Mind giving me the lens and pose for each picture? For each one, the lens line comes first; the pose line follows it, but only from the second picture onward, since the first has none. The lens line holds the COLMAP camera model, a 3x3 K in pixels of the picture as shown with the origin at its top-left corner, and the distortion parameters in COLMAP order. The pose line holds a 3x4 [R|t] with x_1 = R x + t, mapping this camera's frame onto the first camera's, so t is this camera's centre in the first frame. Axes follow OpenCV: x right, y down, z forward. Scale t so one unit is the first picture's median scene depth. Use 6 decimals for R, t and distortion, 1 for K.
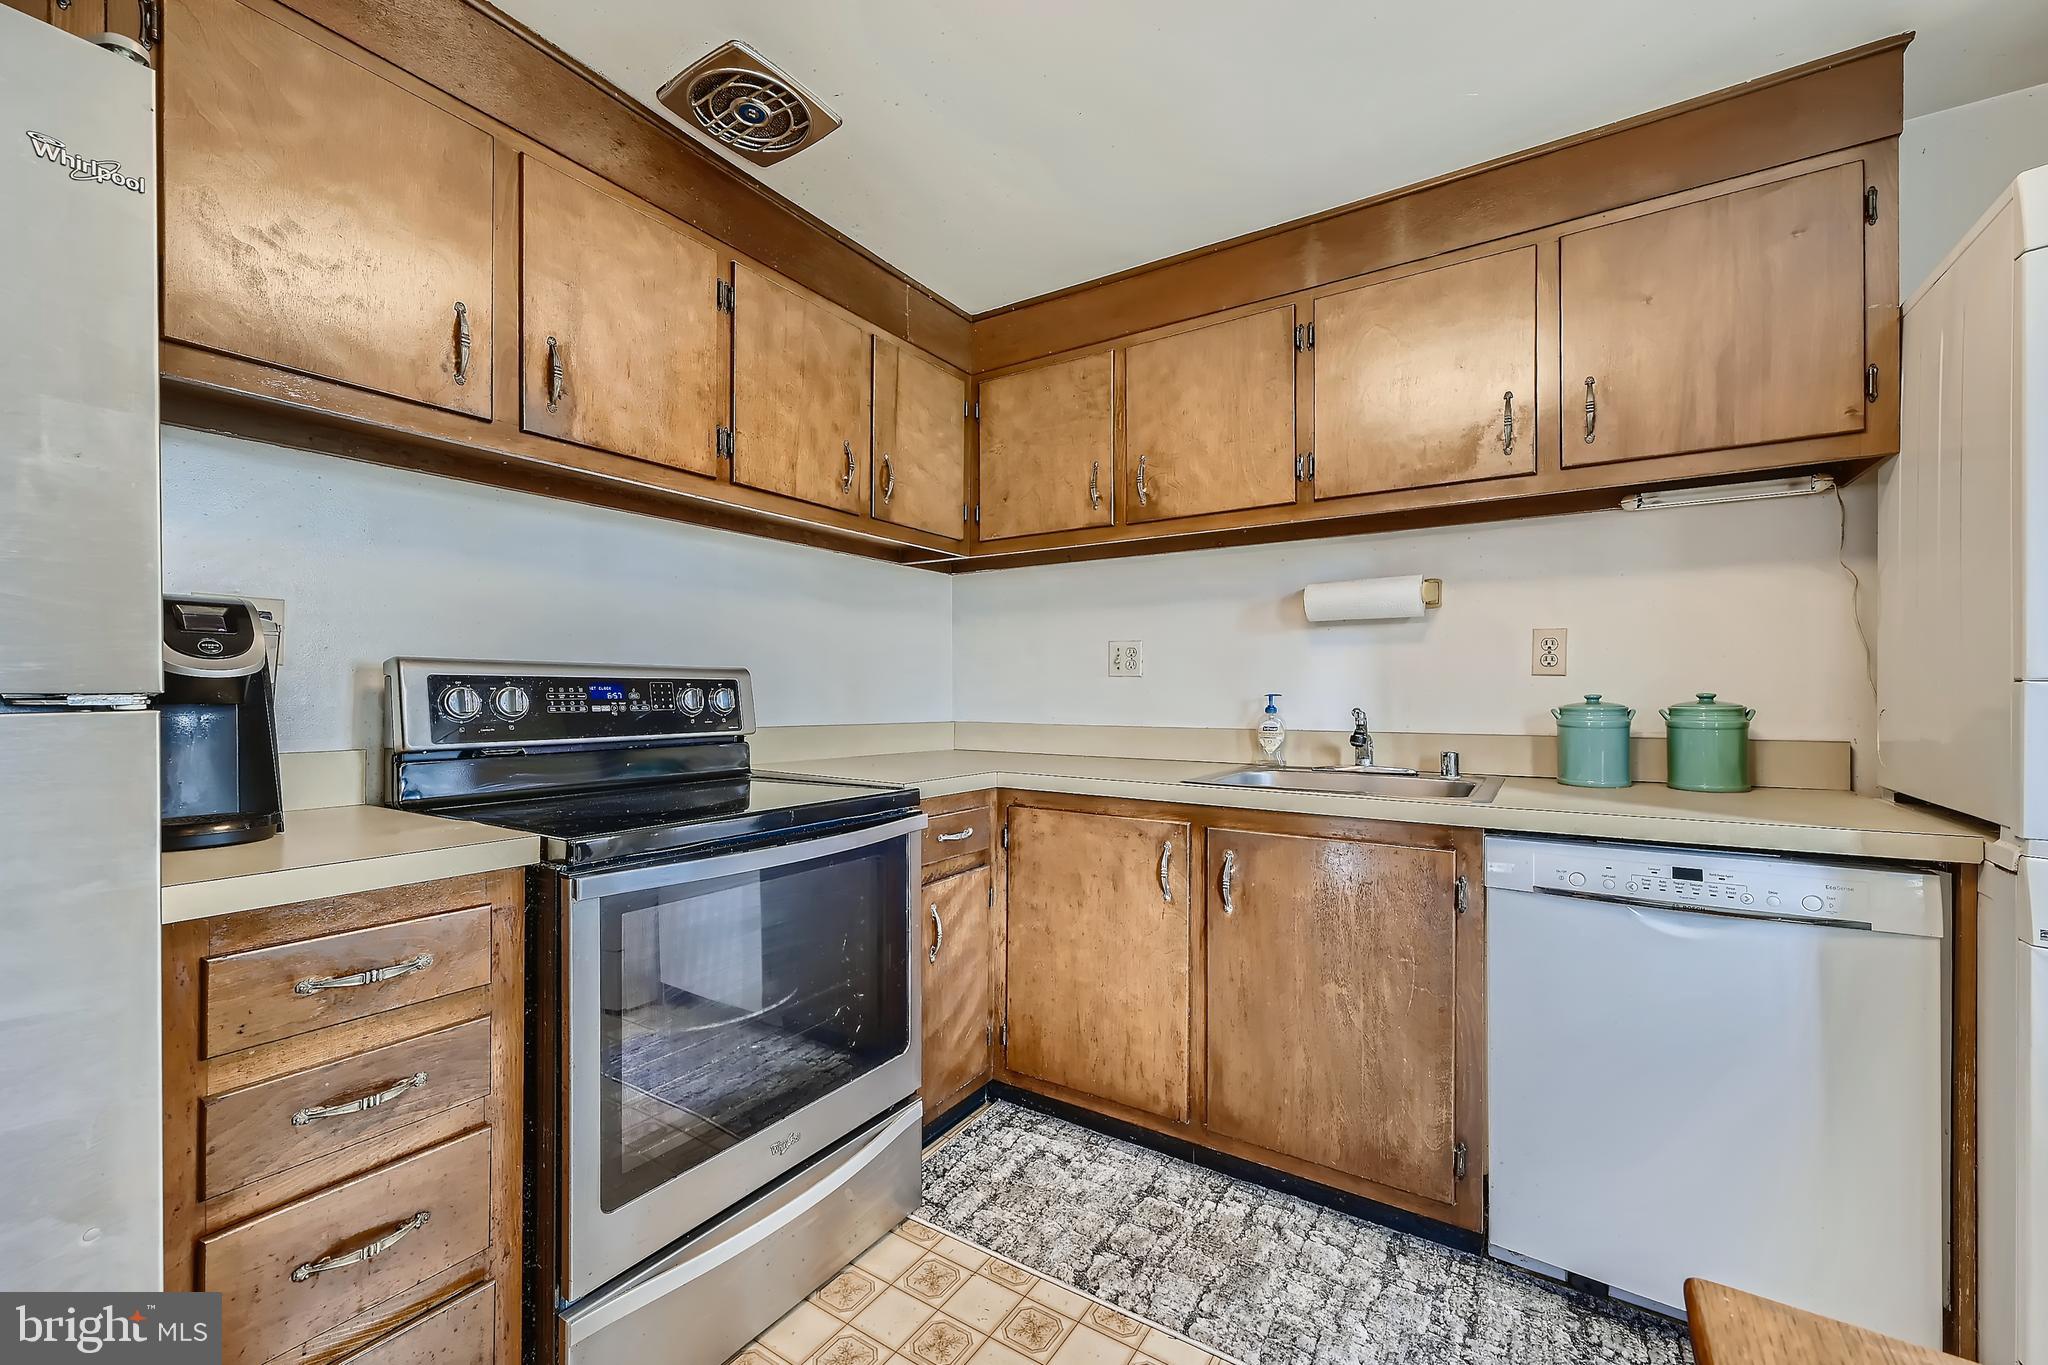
lens RADIAL K [[817.3, 0, 1025.7], [0, 817.3, 683.4], [0, 0, 1]] dist [-0.003113, 0.000326]
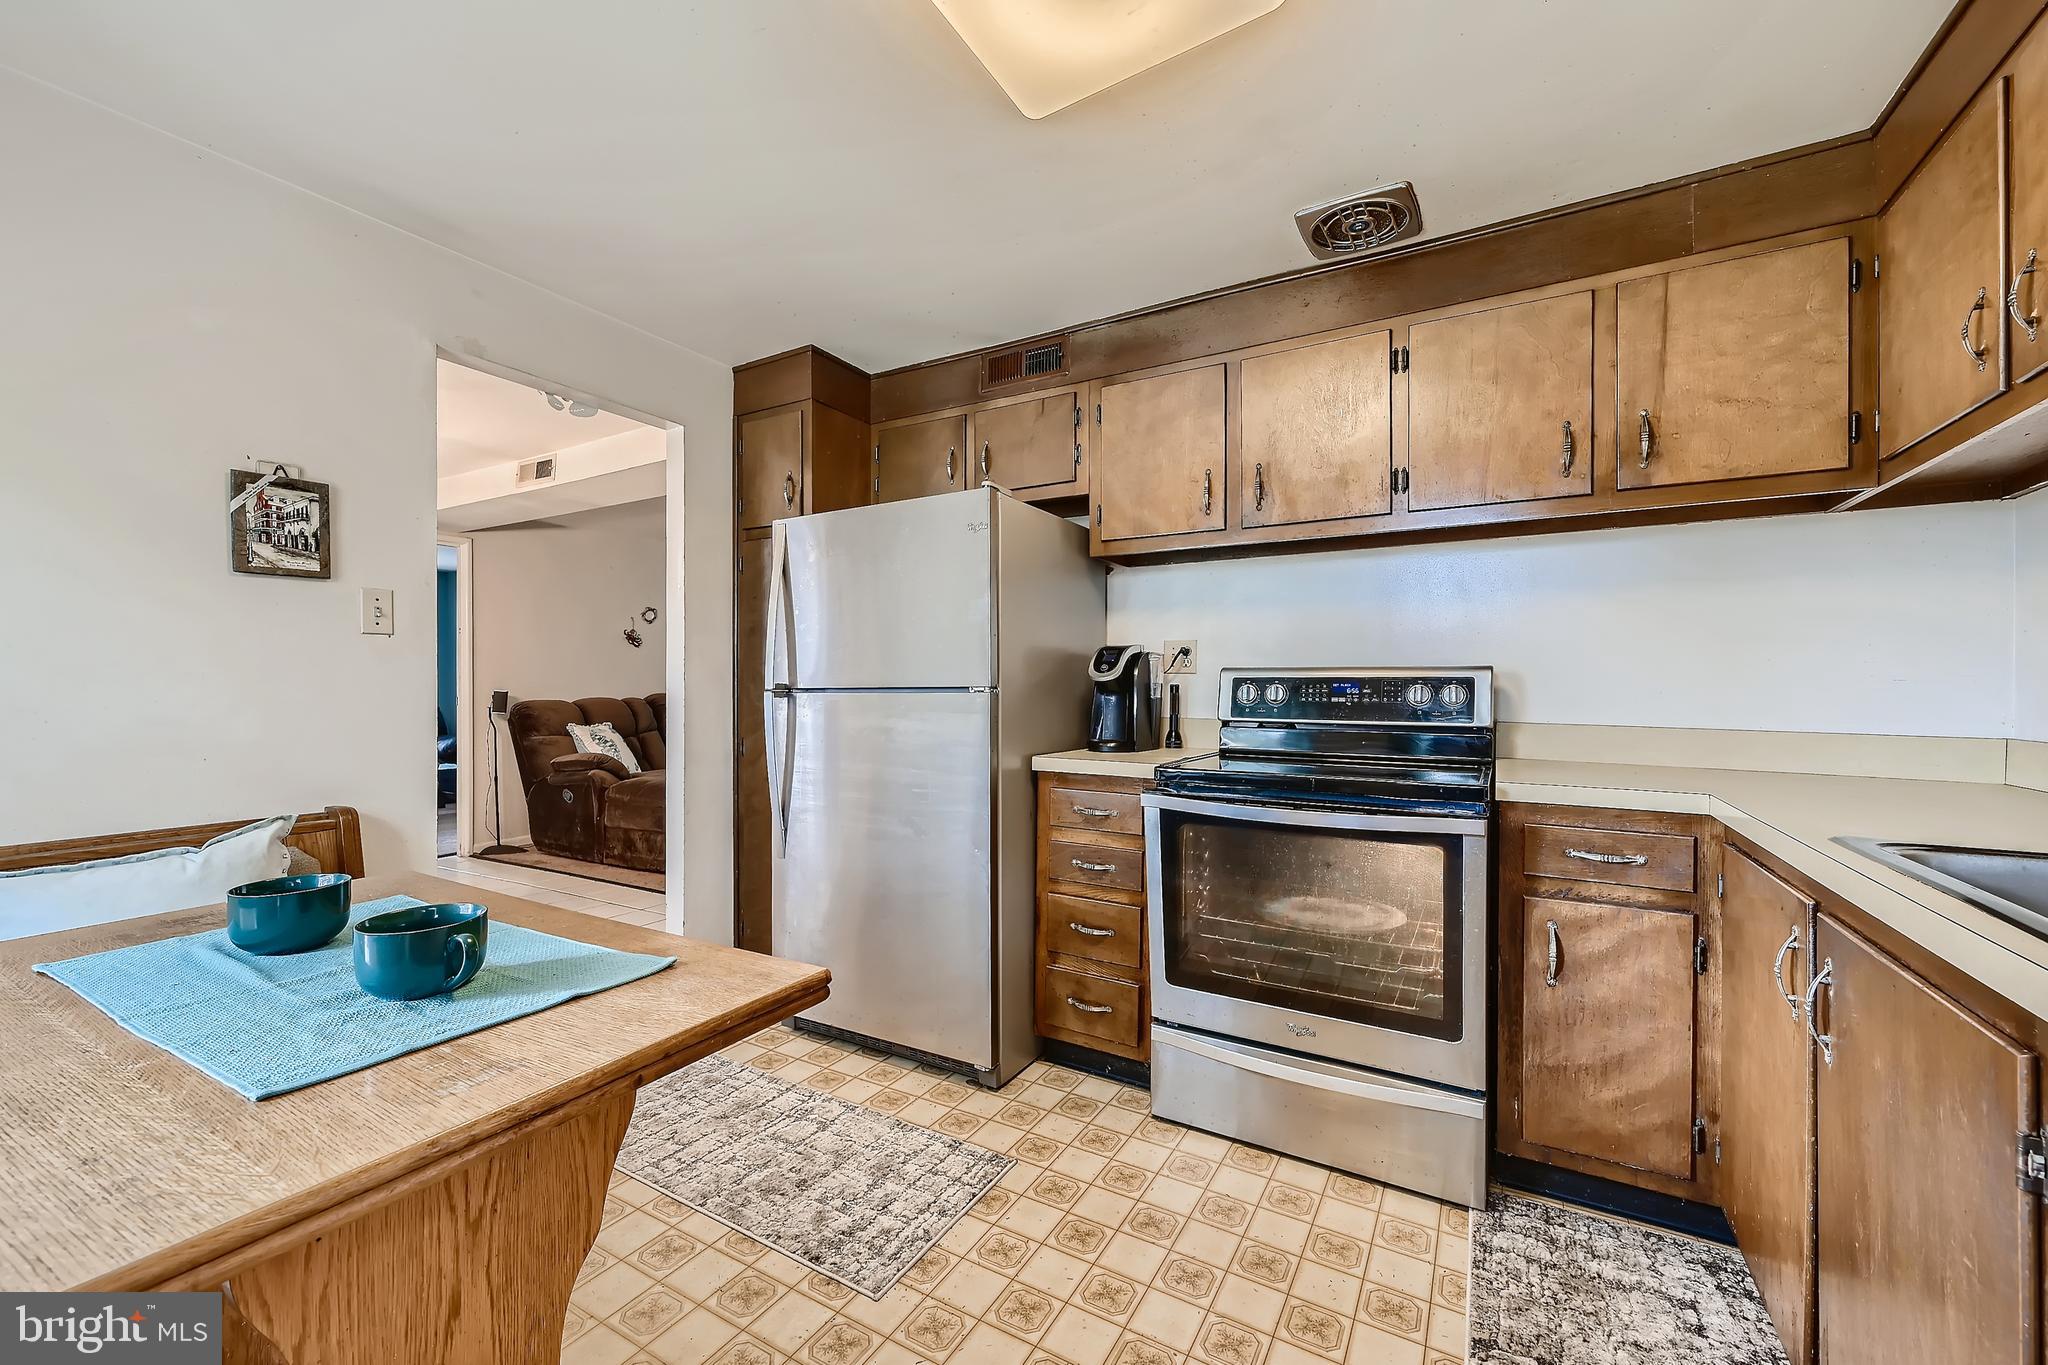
lens RADIAL K [[817.3, 0, 1029.2], [0, 817.3, 686.8], [0, 0, 1]] dist [-0.003113, 0.000326]
pose [[0.047209, -0.004435, -0.998875, 0.769070], [0.000301, 0.999990, -0.004426, 0.013580], [0.998885, -0.000091, 0.047210, 0.380170]]
